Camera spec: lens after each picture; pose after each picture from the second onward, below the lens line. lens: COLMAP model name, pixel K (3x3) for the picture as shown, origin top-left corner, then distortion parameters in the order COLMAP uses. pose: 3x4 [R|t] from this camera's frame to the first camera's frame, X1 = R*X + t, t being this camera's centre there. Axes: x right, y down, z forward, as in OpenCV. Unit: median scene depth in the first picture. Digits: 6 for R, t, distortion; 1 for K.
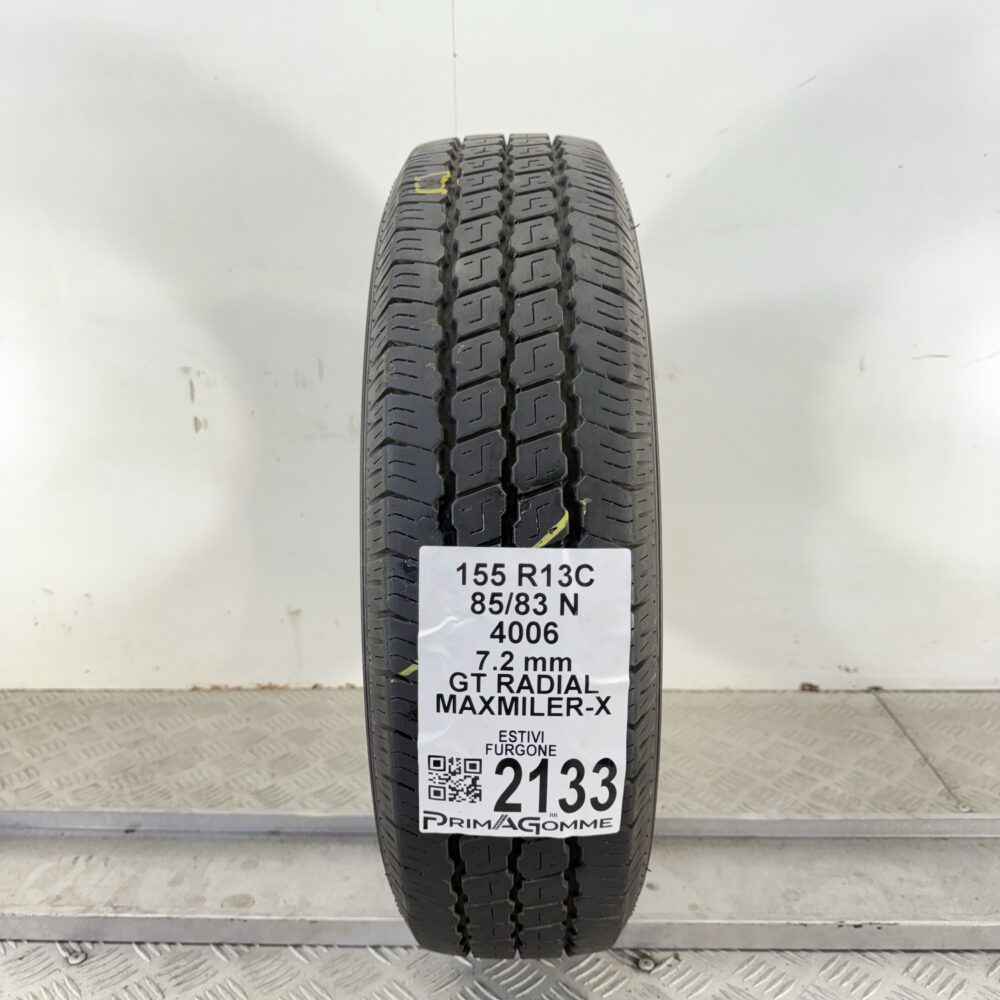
lens RADIAL K [[1054.5, 0, 500.0], [0, 1054.5, 500.0], [0, 0, 1]] dist [0.159652, -0.702260]
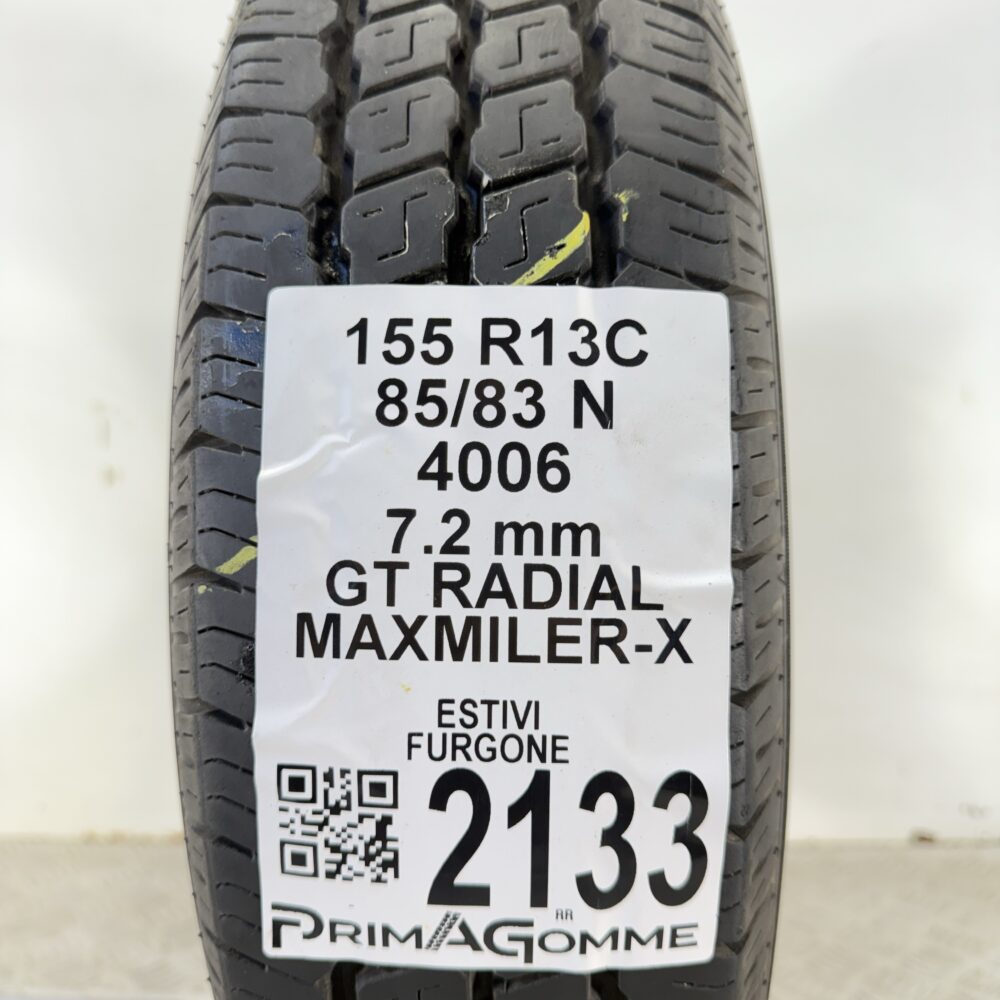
lens RADIAL K [[1054.5, 0, 500.0], [0, 1054.5, 500.0], [0, 0, 1]] dist [0.159652, -0.702260]
pose [[0.999797, -0.000649, -0.020144, 0.034055], [-0.003550, 0.978178, -0.207740, 0.228670], [0.019840, 0.207769, 0.977977, 0.558152]]
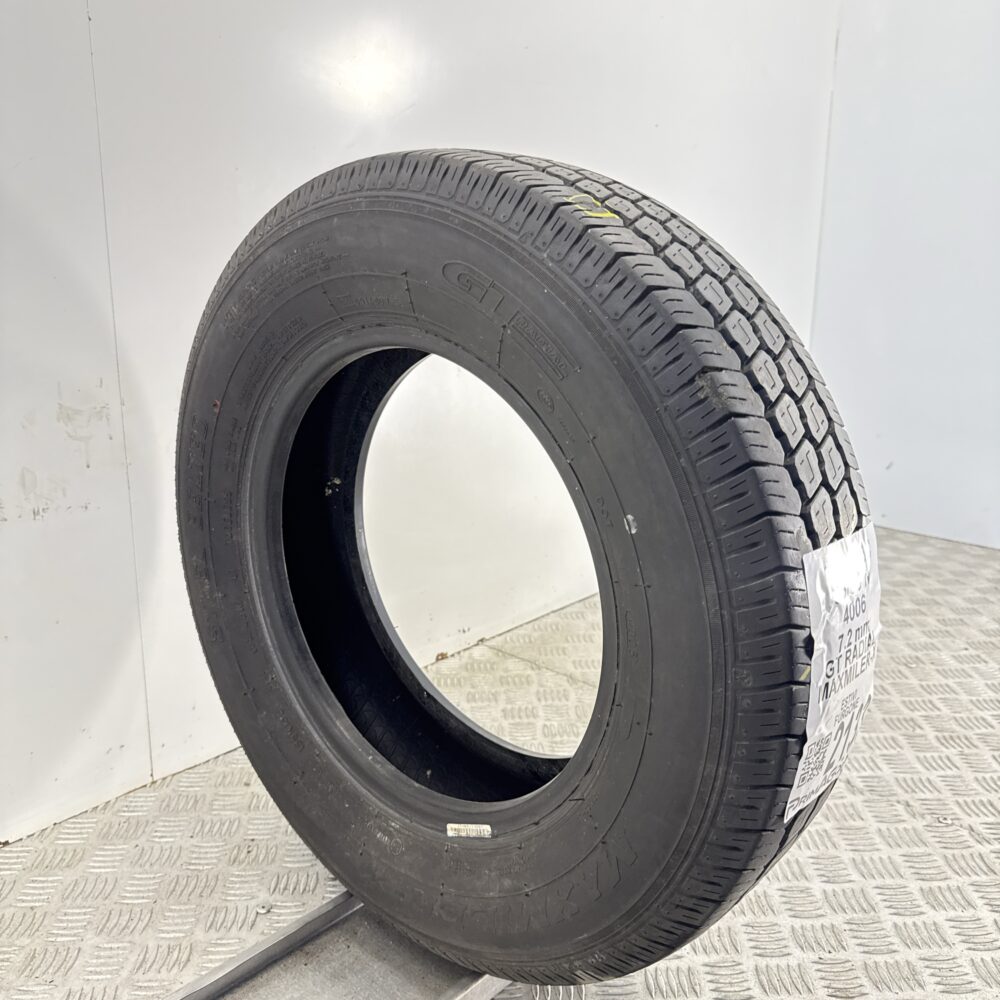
lens RADIAL K [[1054.5, 0, 500.0], [0, 1054.5, 500.0], [0, 0, 1]] dist [0.159652, -0.702260]
pose [[0.619165, -0.180666, 0.764195, -1.061468], [0.172313, 0.980714, 0.092242, -0.161441], [-0.766122, 0.074568, 0.638355, 0.541291]]
